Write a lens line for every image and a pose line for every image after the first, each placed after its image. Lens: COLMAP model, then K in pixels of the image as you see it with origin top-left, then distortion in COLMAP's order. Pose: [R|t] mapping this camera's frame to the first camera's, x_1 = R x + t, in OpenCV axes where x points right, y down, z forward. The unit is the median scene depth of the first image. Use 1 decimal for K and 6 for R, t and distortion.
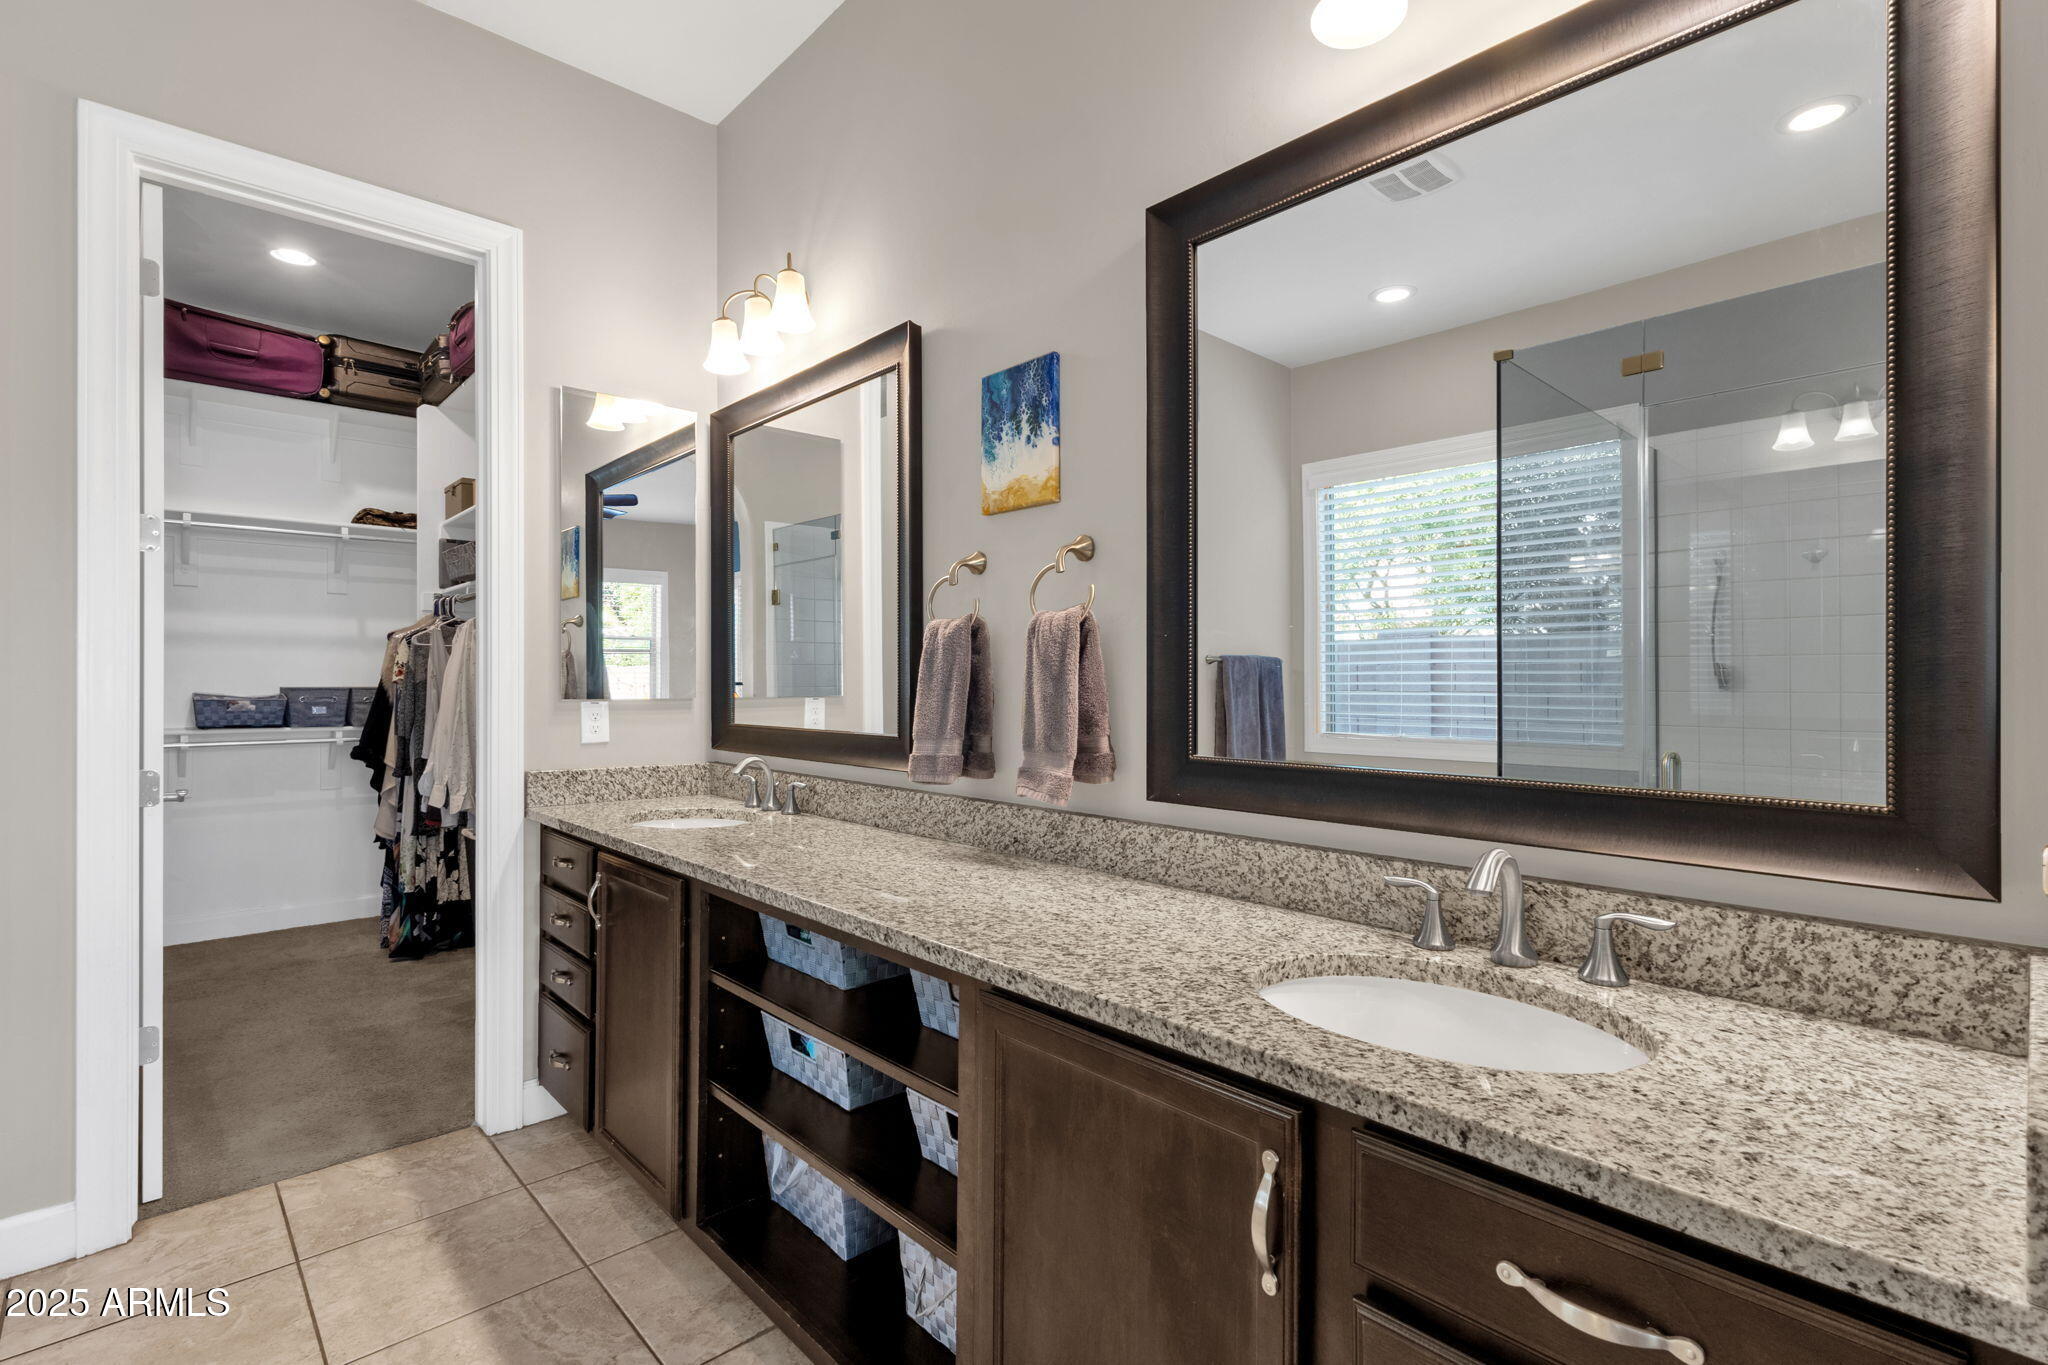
lens RADIAL K [[947.4, 0, 1024.6], [0, 947.4, 678.6], [0, 0, 1]] dist [-0.003918, -0.000004]
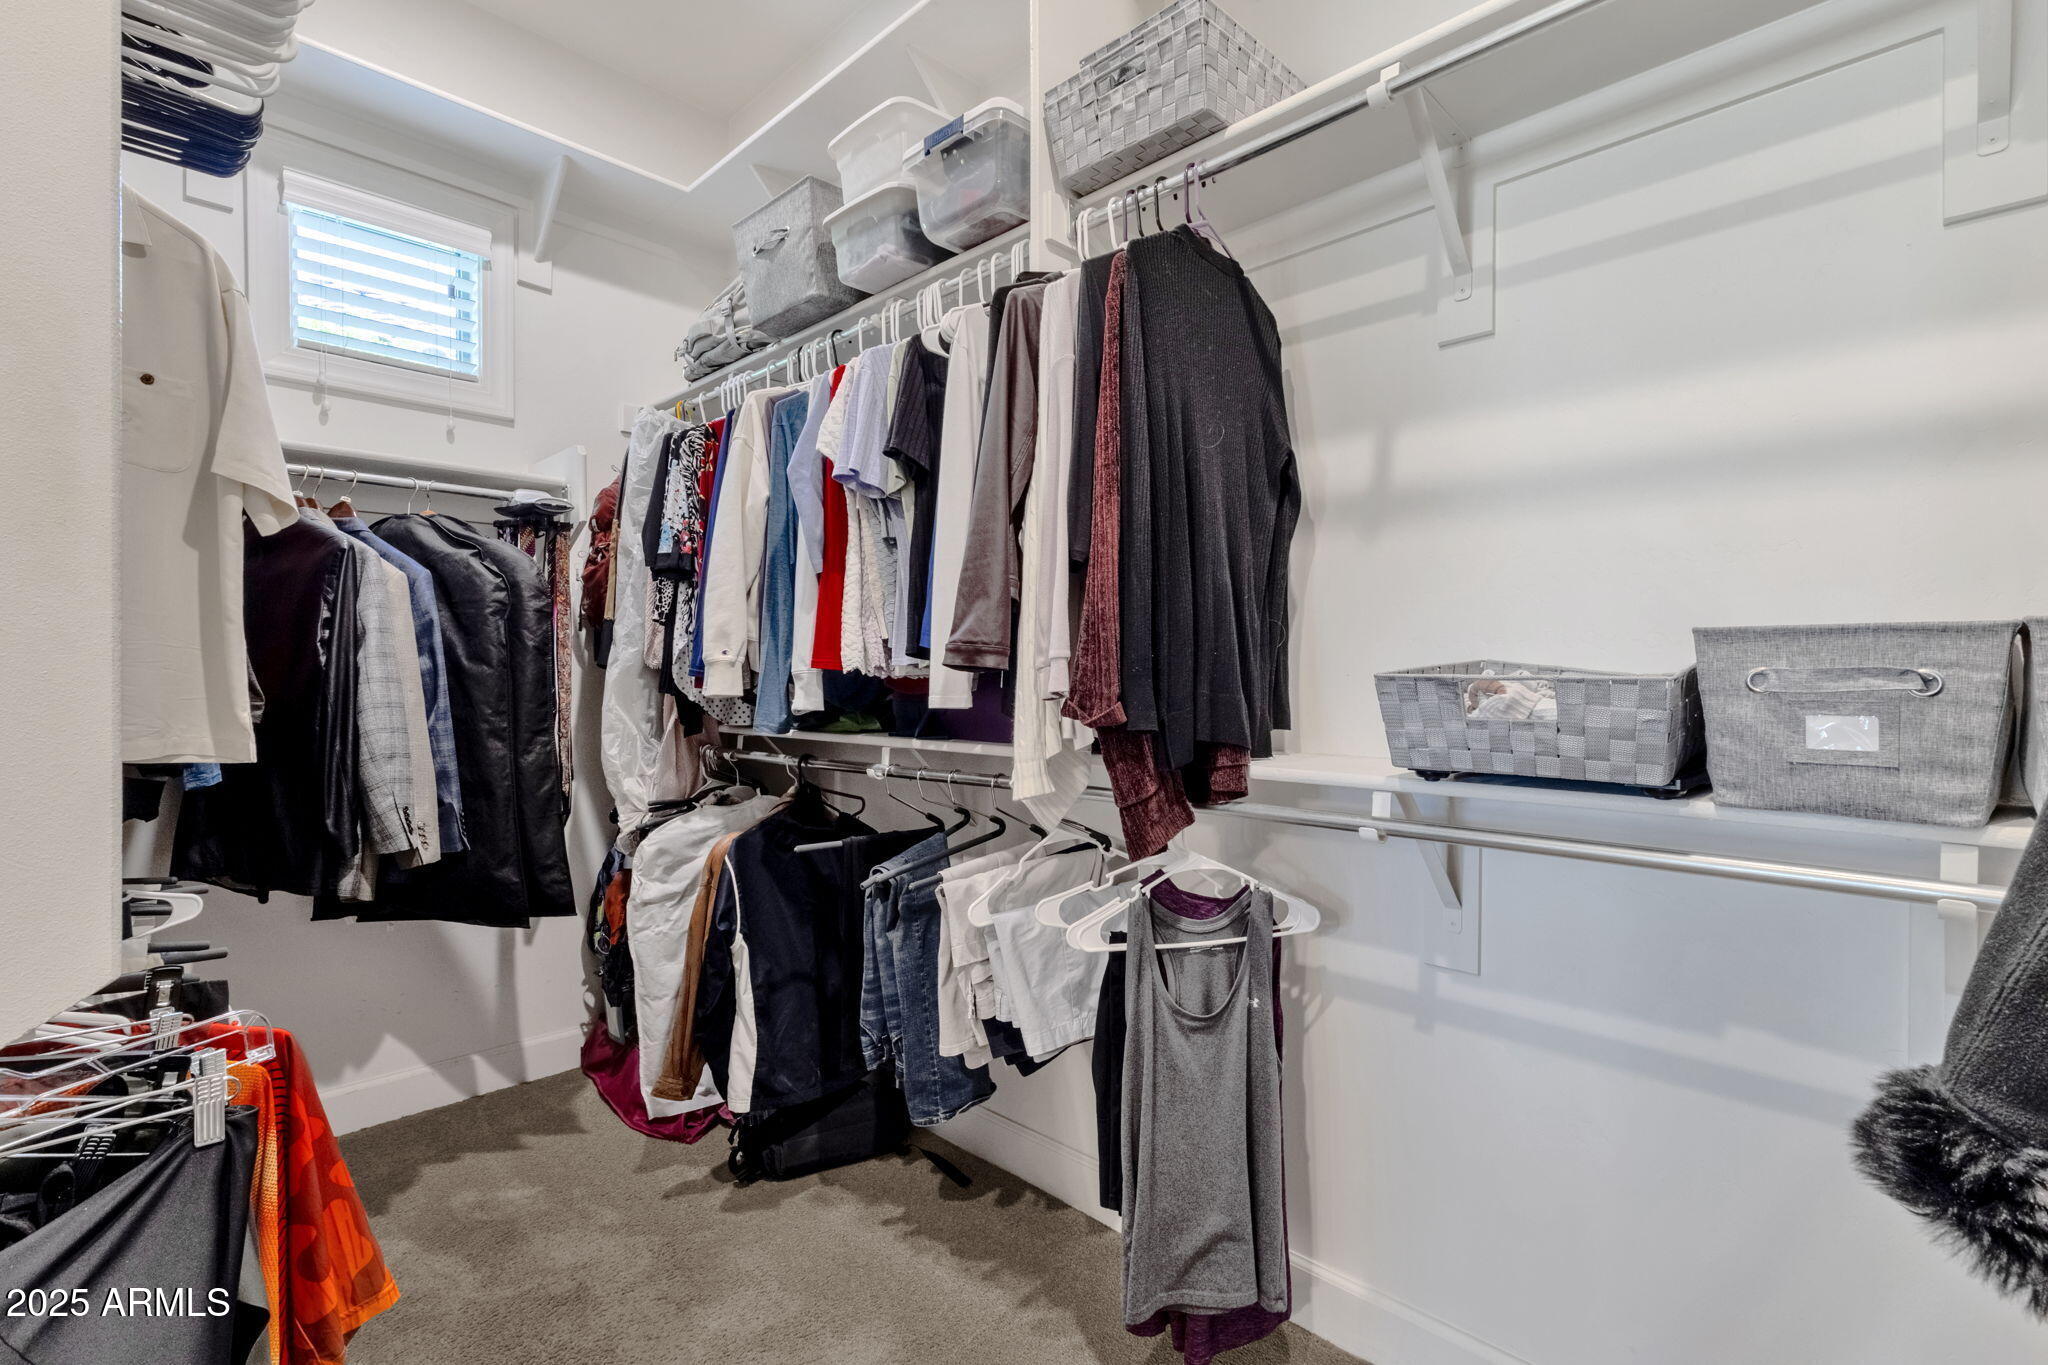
lens RADIAL K [[947.4, 0, 1024.2], [0, 947.4, 679.1], [0, 0, 1]] dist [-0.003918, -0.000004]
pose [[0.023460, 0.004111, -0.999716, -0.554737], [-0.002539, 0.999989, 0.004053, 0.021675], [0.999722, 0.002443, 0.023470, 0.831954]]
